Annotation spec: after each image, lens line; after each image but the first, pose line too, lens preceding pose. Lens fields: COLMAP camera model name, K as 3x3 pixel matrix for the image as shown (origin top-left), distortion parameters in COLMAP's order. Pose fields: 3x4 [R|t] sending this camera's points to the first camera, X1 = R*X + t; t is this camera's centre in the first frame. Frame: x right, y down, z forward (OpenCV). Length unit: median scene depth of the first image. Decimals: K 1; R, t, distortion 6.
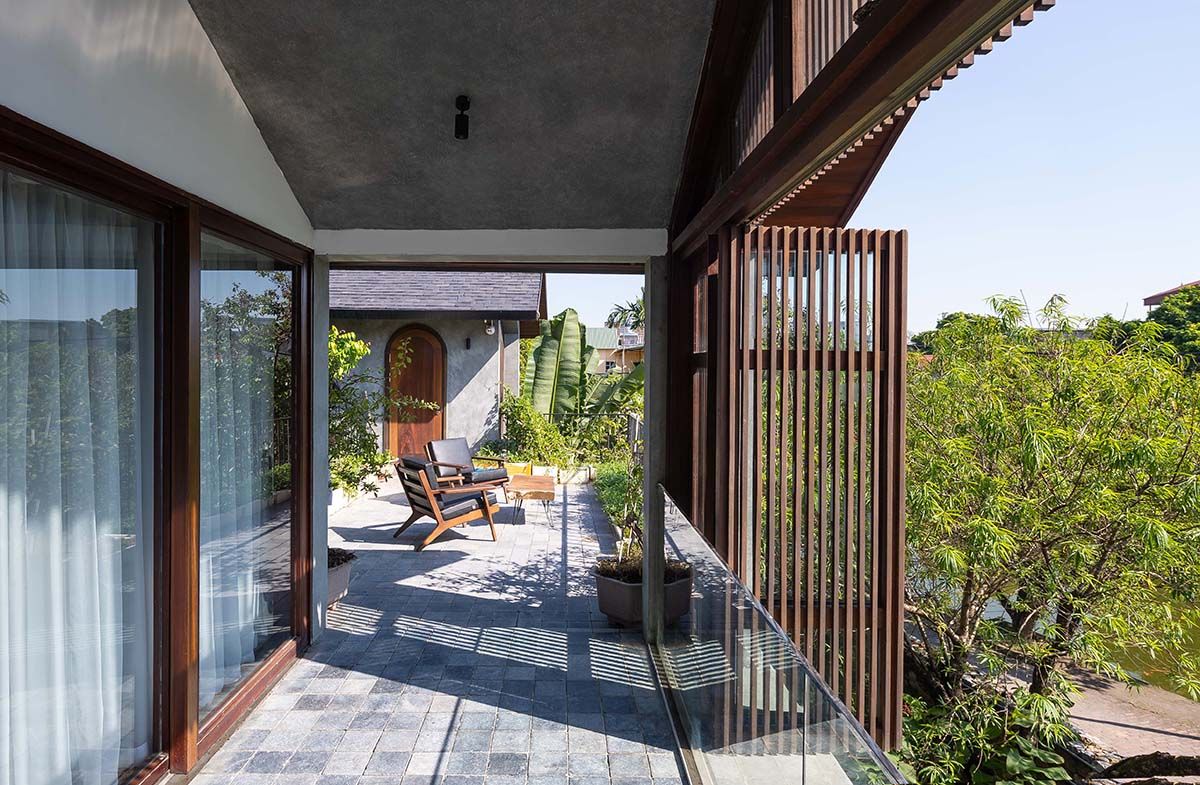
lens RADIAL K [[619.4, 0, 598.7], [0, 619.4, 355.5], [0, 0, 1]] dist [-0.001426, 0.000006]
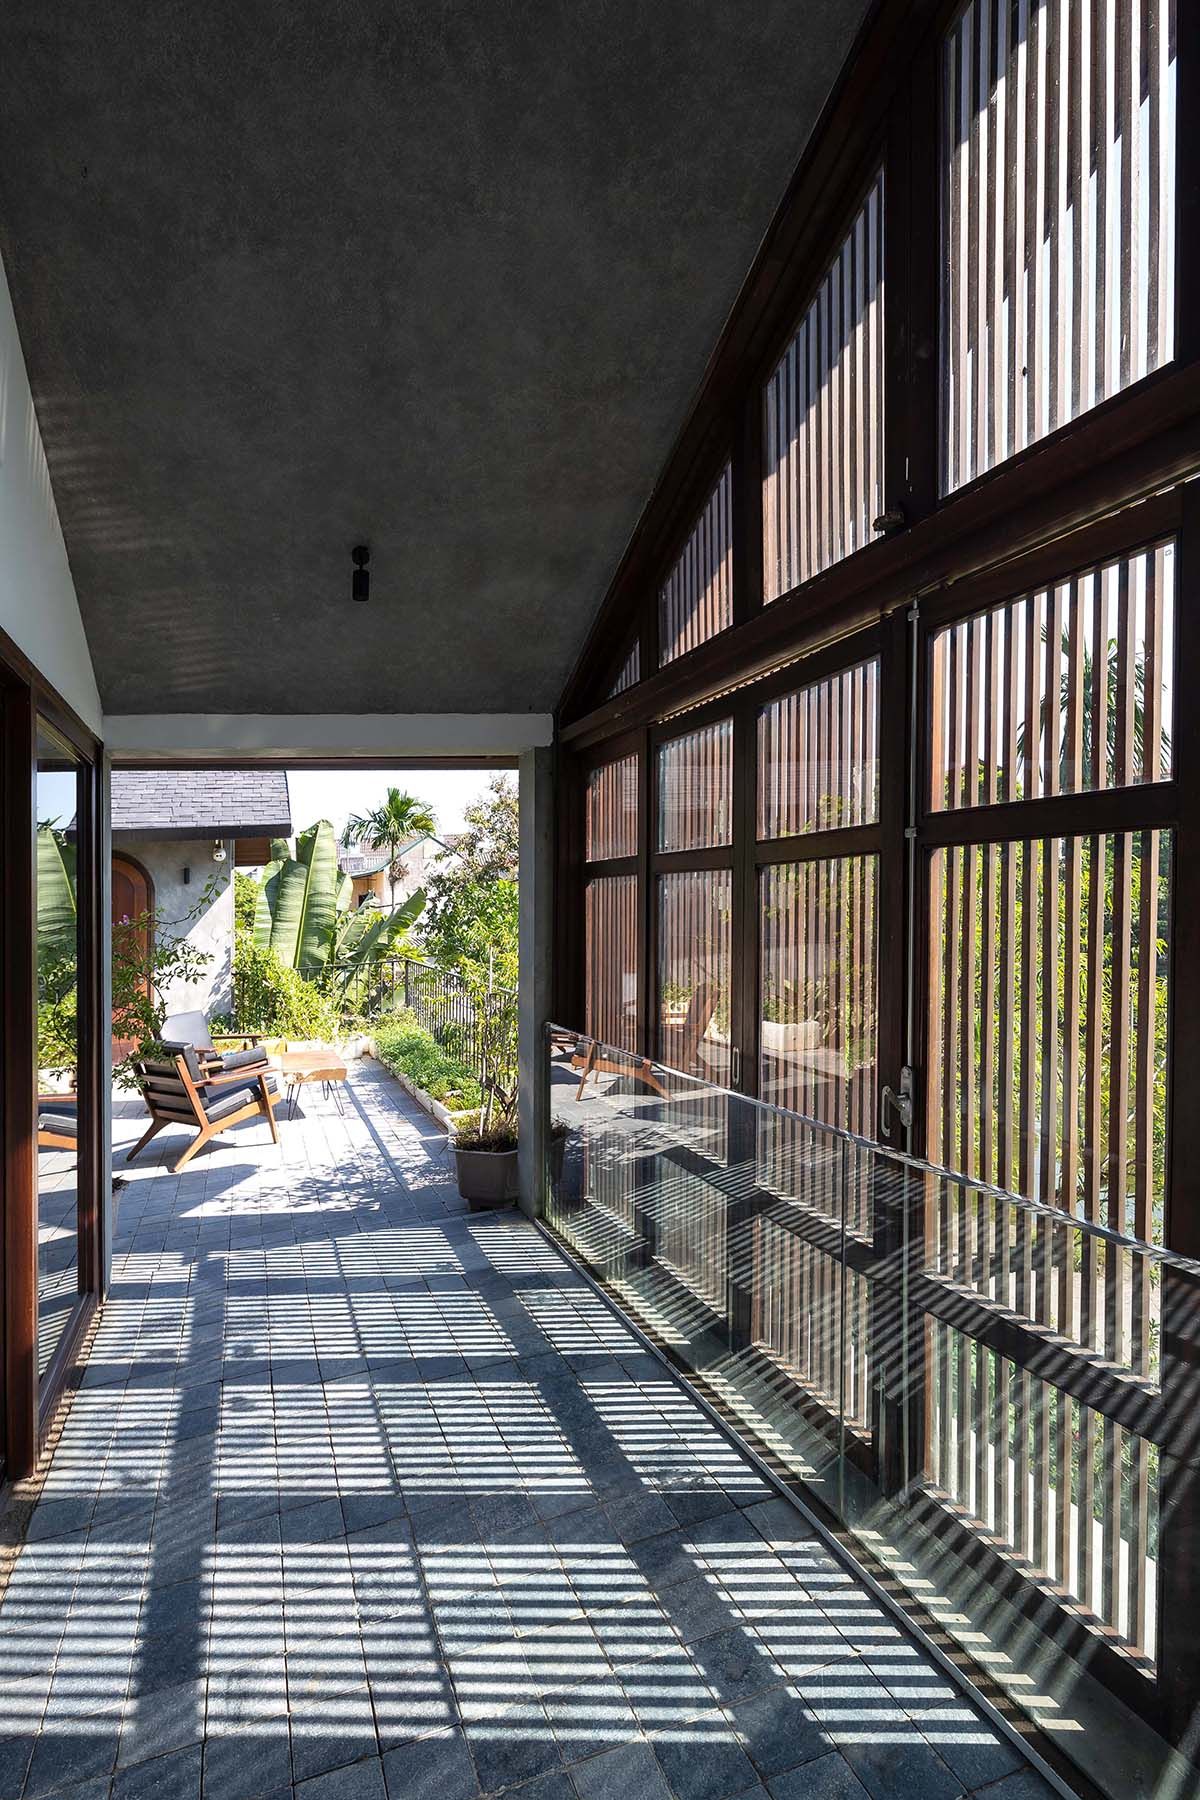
lens RADIAL K [[843.2, 0, 600.0], [0, 843.2, 900.0], [0, 0, 1]] dist [0.000637, -0.000017]
pose [[0.938126, -0.069127, 0.339324, -0.139627], [0.061484, 0.997554, 0.033237, 0.006736], [-0.340792, -0.010318, 0.940082, -0.053366]]
